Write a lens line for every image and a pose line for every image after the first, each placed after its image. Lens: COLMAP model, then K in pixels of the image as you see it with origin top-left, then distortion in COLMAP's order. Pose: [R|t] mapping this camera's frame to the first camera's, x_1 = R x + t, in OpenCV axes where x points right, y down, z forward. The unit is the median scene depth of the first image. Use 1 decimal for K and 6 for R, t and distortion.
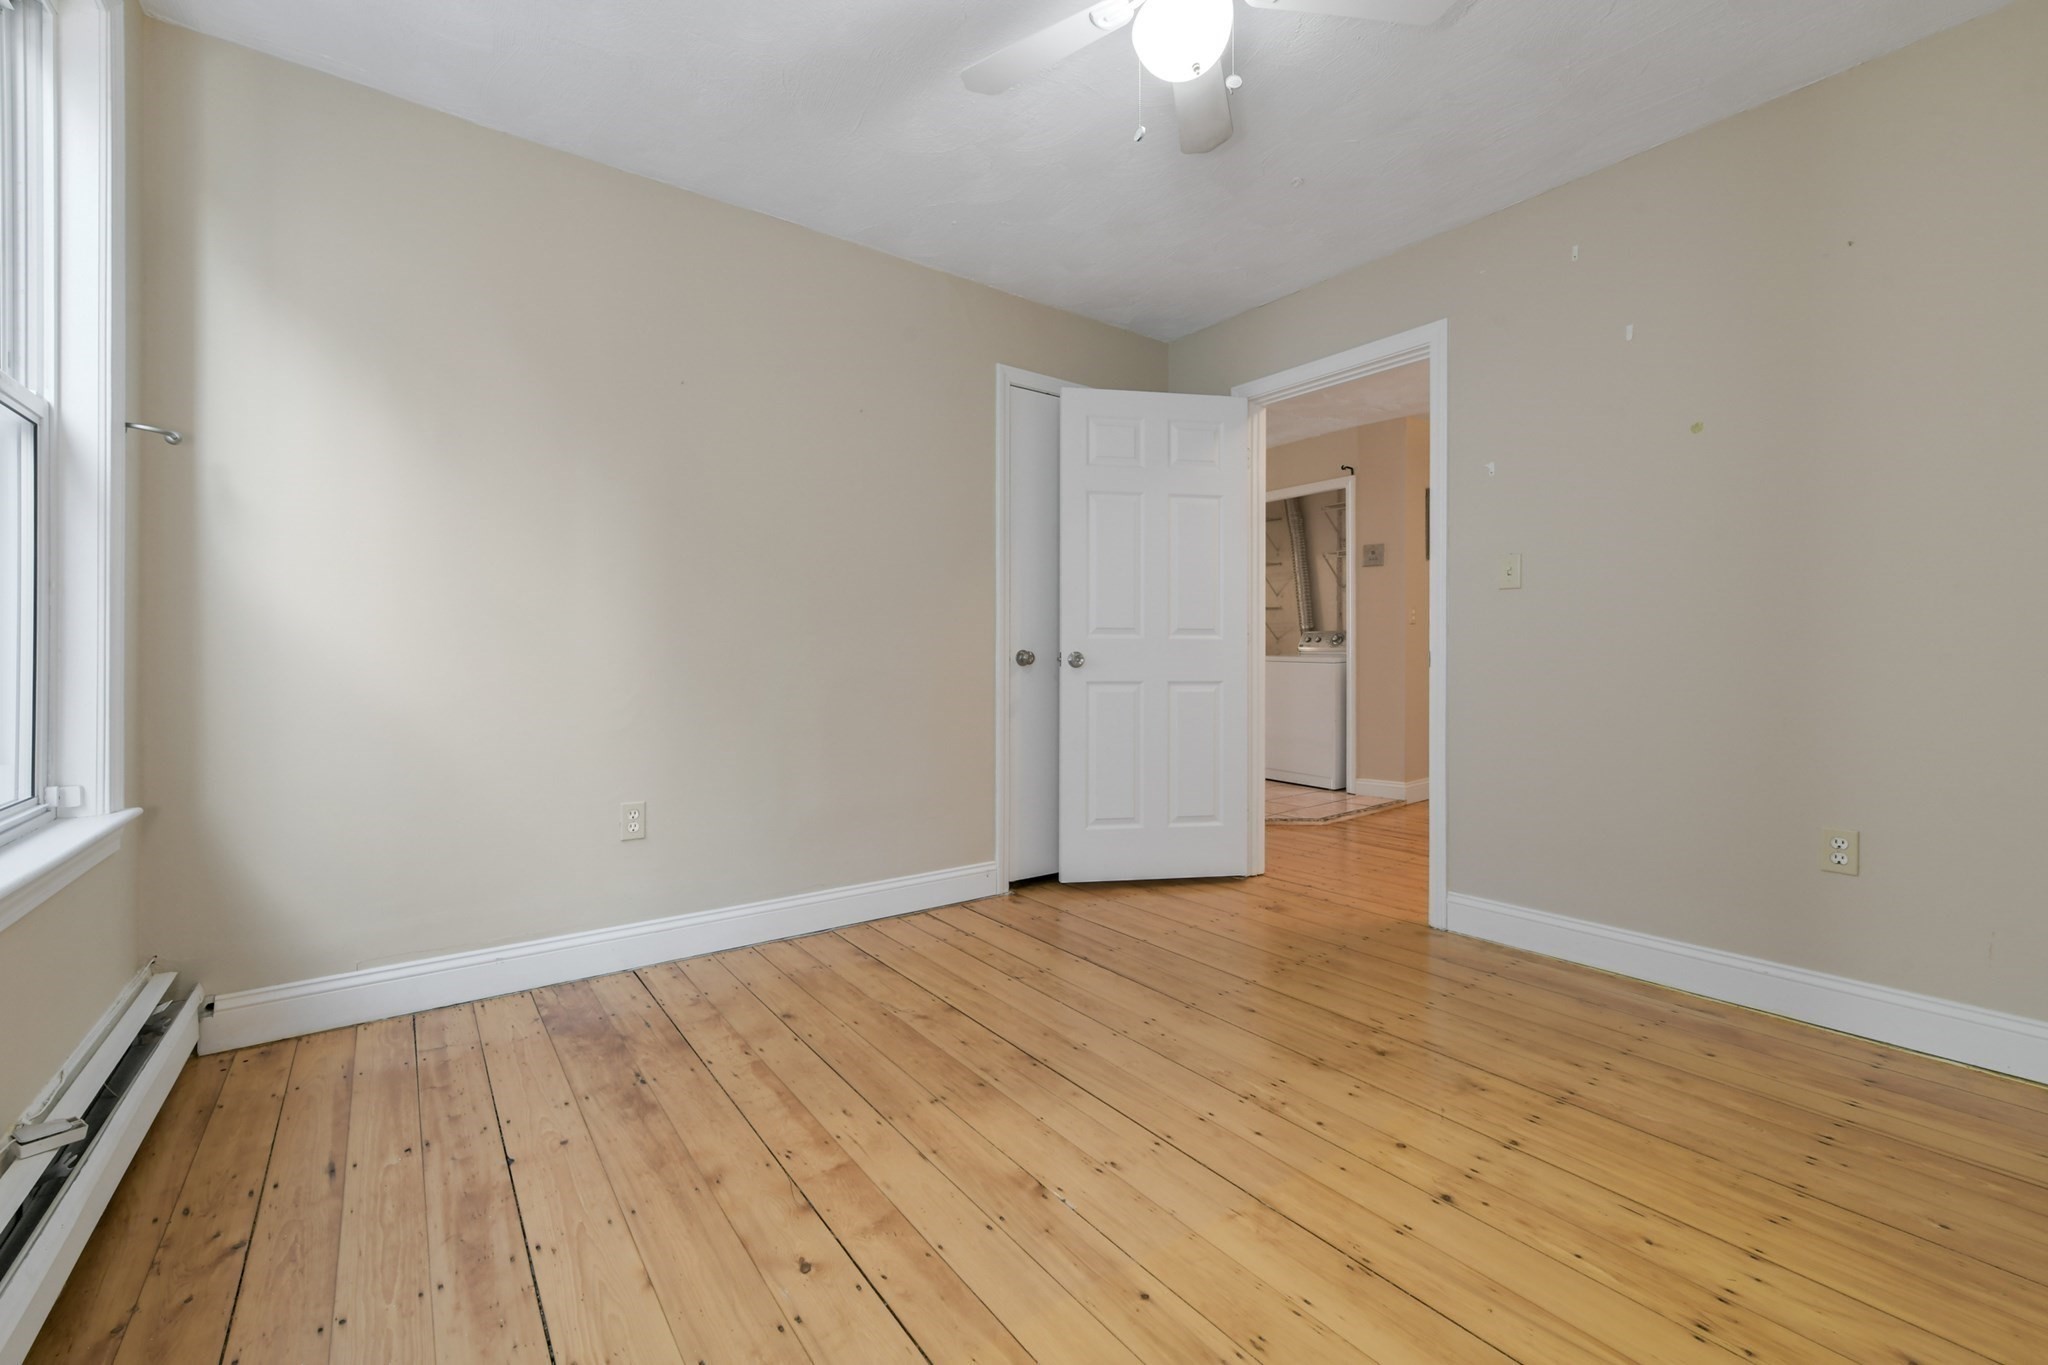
lens RADIAL K [[826.9, 0, 1034.9], [0, 826.9, 661.9], [0, 0, 1]] dist [0.000753, 0.000681]
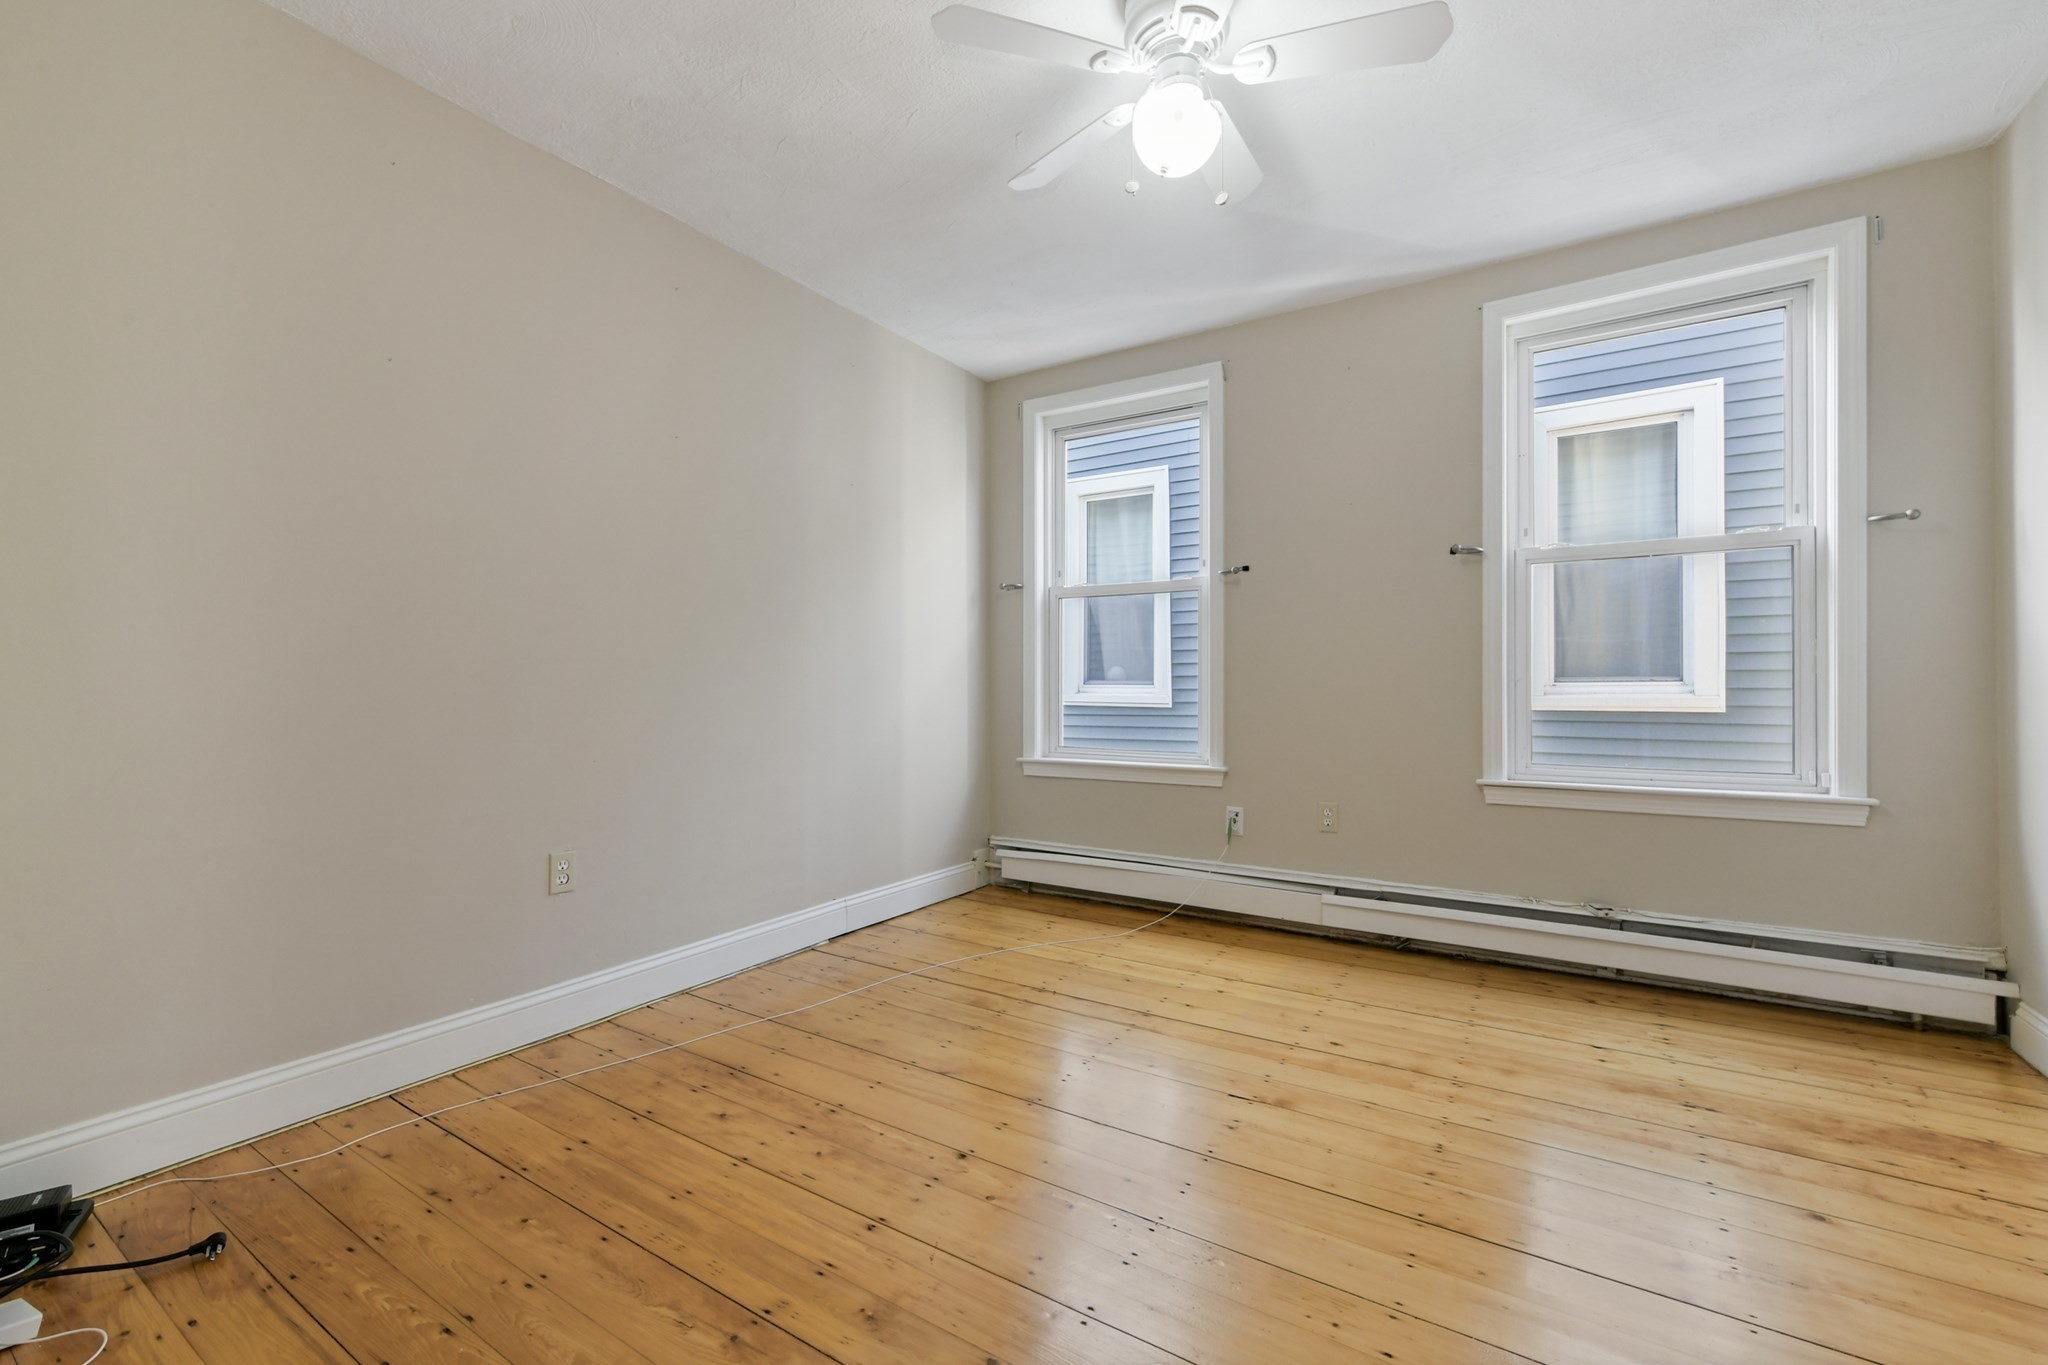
lens RADIAL K [[826.9, 0, 1034.9], [0, 826.9, 661.9], [0, 0, 1]] dist [0.000753, 0.000681]
pose [[-0.936197, -0.008645, -0.351369, 0.730584], [0.001839, 0.999563, -0.029492, -0.010578], [0.351470, -0.028257, -0.935773, 1.918210]]
